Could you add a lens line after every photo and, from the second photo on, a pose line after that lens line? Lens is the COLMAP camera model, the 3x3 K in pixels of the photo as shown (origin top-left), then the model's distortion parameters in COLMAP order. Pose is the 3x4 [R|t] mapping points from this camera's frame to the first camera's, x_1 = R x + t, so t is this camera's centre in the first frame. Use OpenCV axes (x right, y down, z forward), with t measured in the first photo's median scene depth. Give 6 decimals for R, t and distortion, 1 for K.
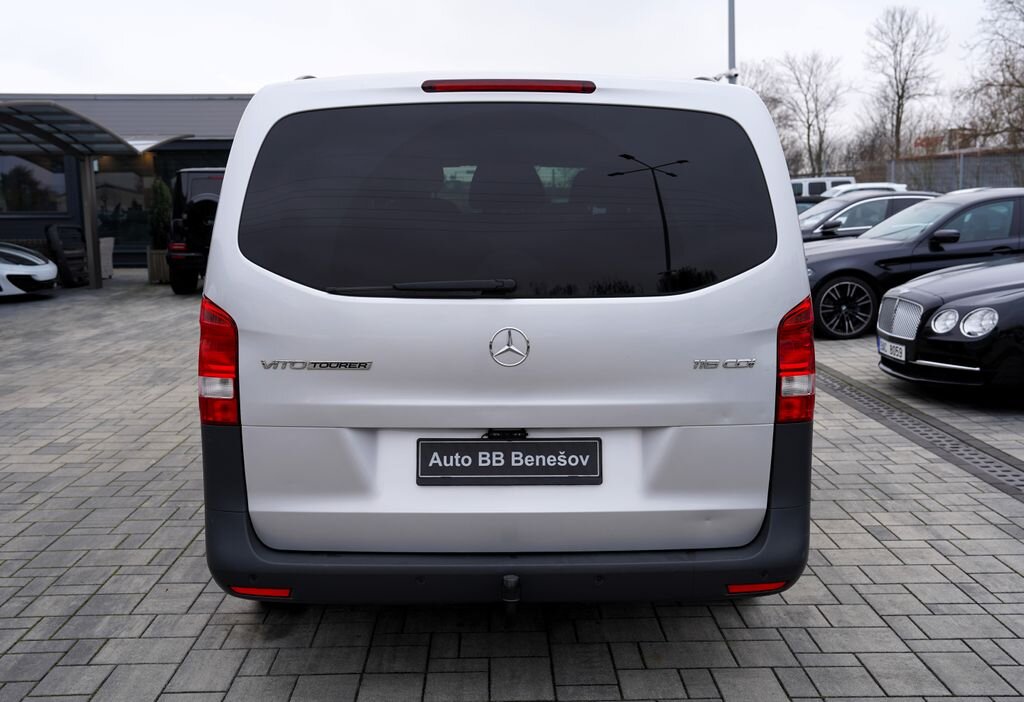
lens RADIAL K [[1037.8, 0, 521.0], [0, 1037.8, 350.4], [0, 0, 1]] dist [0.038189, 0.000000]
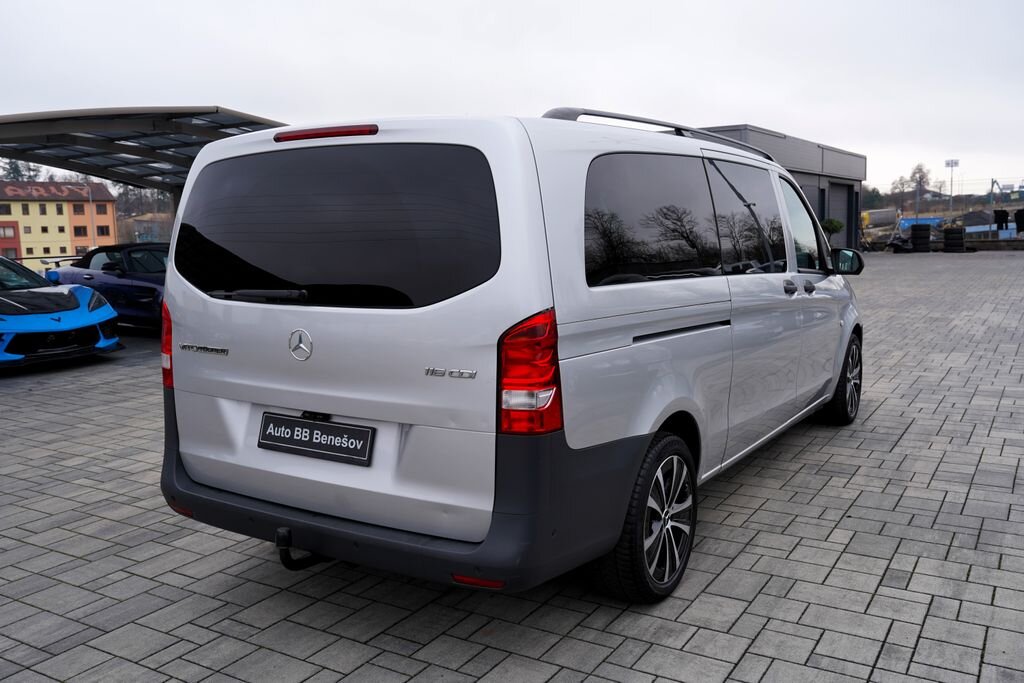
lens RADIAL K [[897.8, 0, 511.9], [0, 897.8, 339.2], [0, 0, 1]] dist [-0.014057, 0.014542]
pose [[0.835934, 0.060331, -0.545505, 0.276457], [-0.063455, 0.997898, 0.013125, -0.014130], [0.545150, 0.023643, 0.838005, 0.086020]]
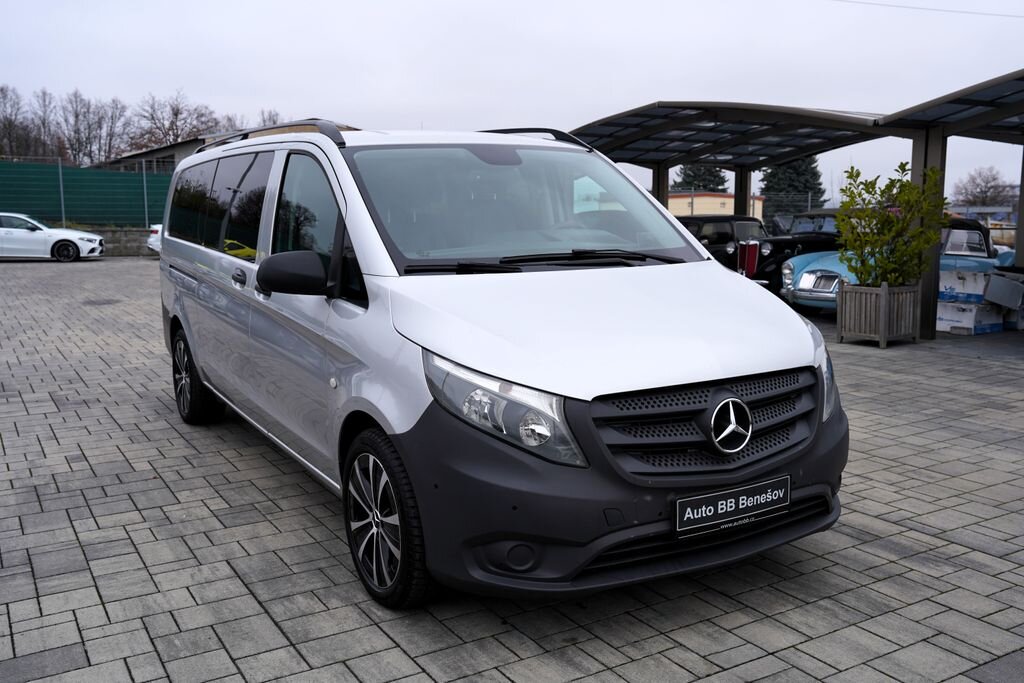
lens RADIAL K [[937.7, 0, 507.3], [0, 937.7, 338.7], [0, 0, 1]] dist [0.003590, 0.000000]
pose [[-0.877077, 0.081480, -0.473388, 0.239850], [-0.053324, 0.962902, 0.264532, -0.181327], [0.477380, 0.257258, -0.840194, 1.279421]]
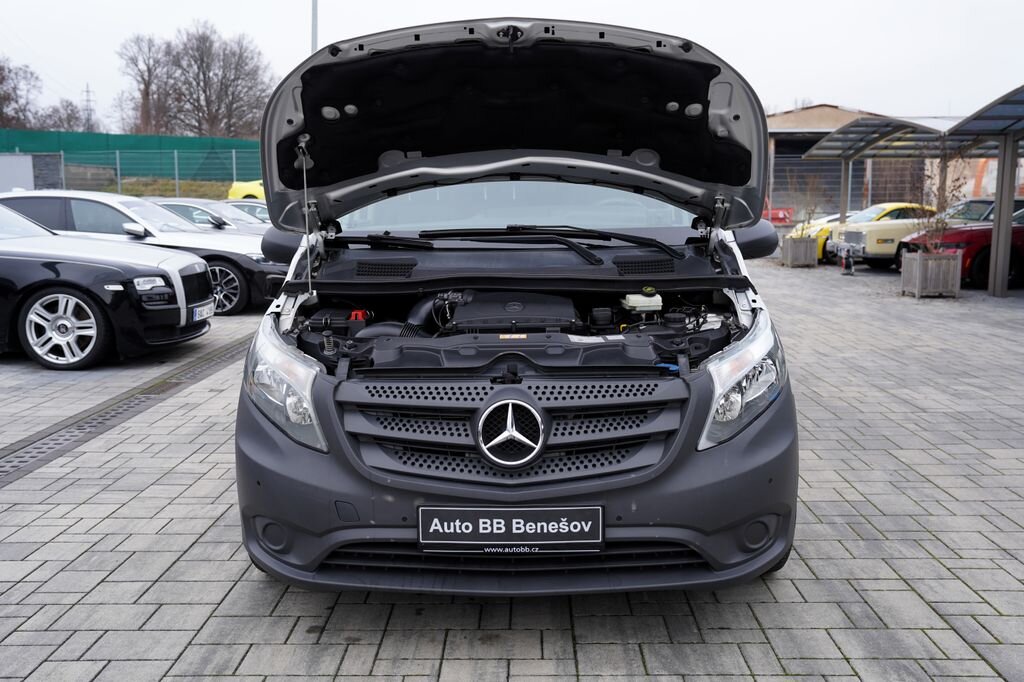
lens RADIAL K [[937.7, 0, 509.5], [0, 937.7, 341.0], [0, 0, 1]] dist [0.003590, 0.000000]
pose [[-0.998602, 0.004099, 0.052706, -0.037349], [0.018810, 0.959294, 0.281783, -0.170781], [-0.049406, 0.282381, -0.958029, 1.308332]]
